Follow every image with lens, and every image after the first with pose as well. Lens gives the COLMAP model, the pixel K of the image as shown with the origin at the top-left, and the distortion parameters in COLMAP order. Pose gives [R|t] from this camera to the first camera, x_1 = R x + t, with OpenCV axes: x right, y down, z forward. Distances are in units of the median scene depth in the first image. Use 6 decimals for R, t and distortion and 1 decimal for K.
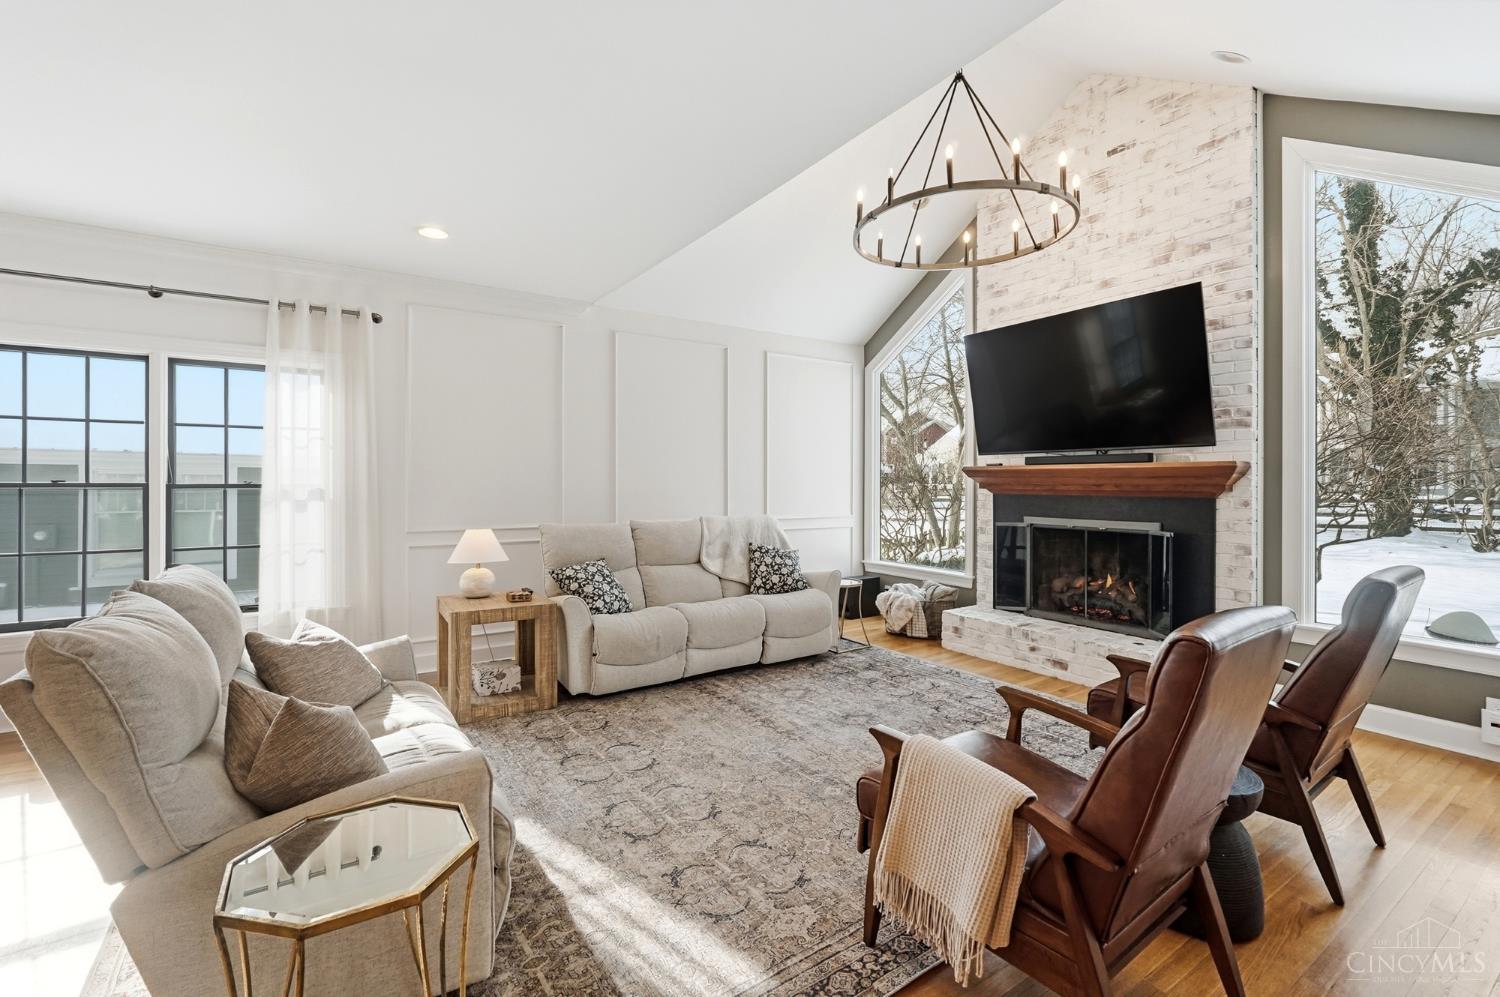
lens RADIAL K [[646.7, 0, 743.7], [0, 646.7, 480.5], [0, 0, 1]] dist [-0.004858, 0.000054]
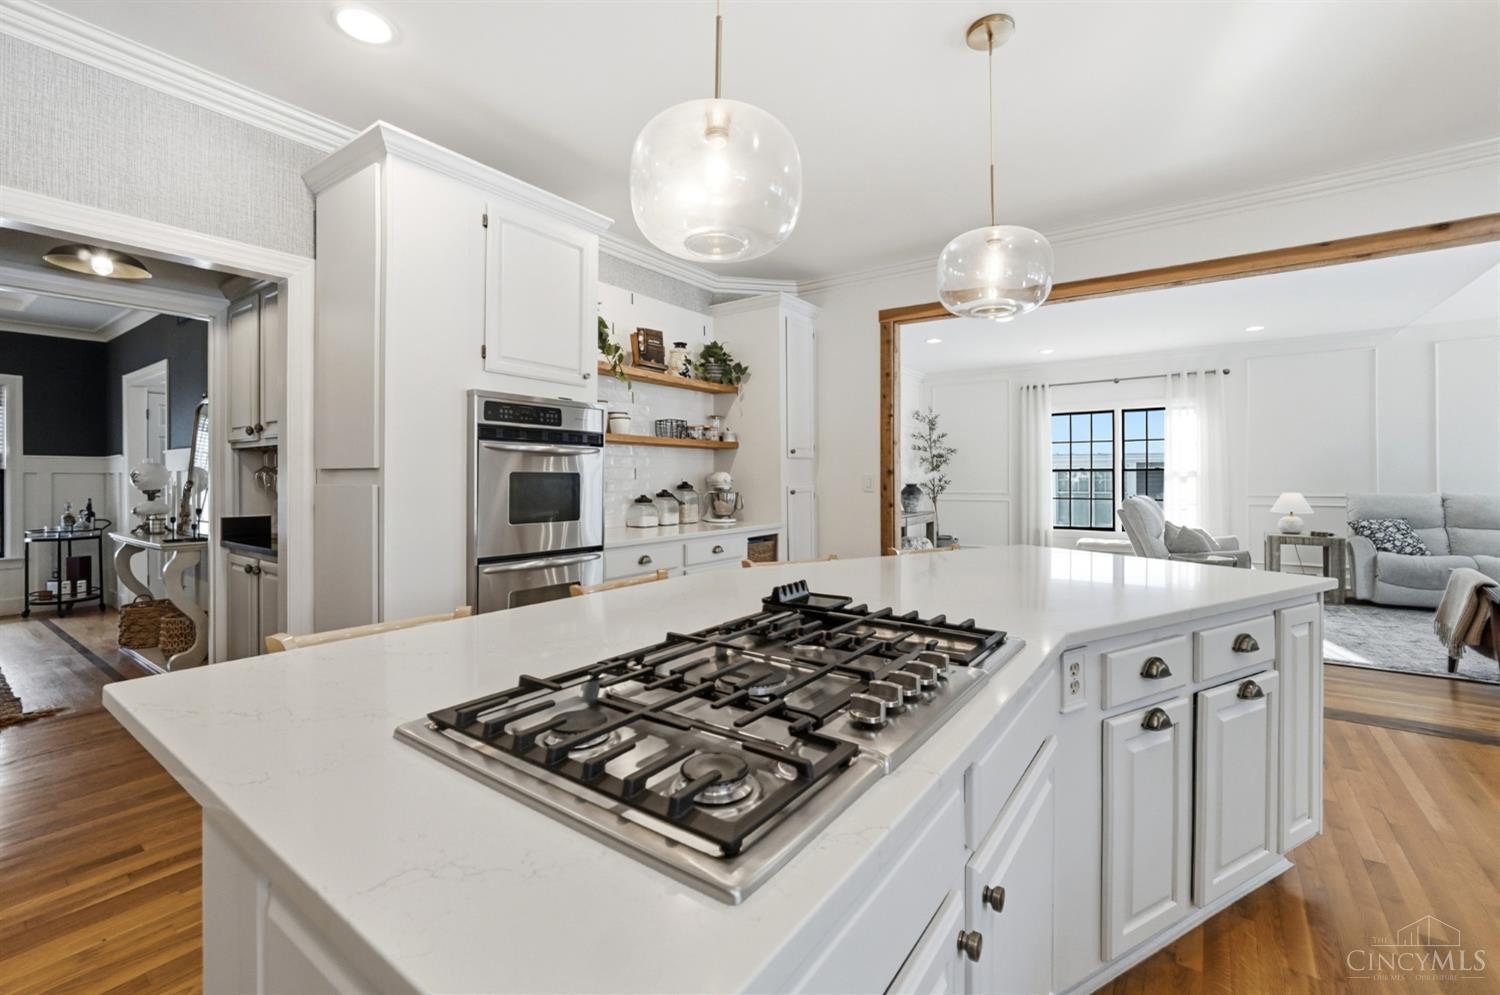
lens RADIAL K [[640.4, 0, 748.3], [0, 640.4, 473.7], [0, 0, 1]] dist [-0.000549, 0.000059]
pose [[0.364430, -0.008897, -0.931188, 0.593687], [0.006304, 0.999955, -0.007087, 0.028695], [0.931209, -0.003288, 0.364470, -0.869897]]
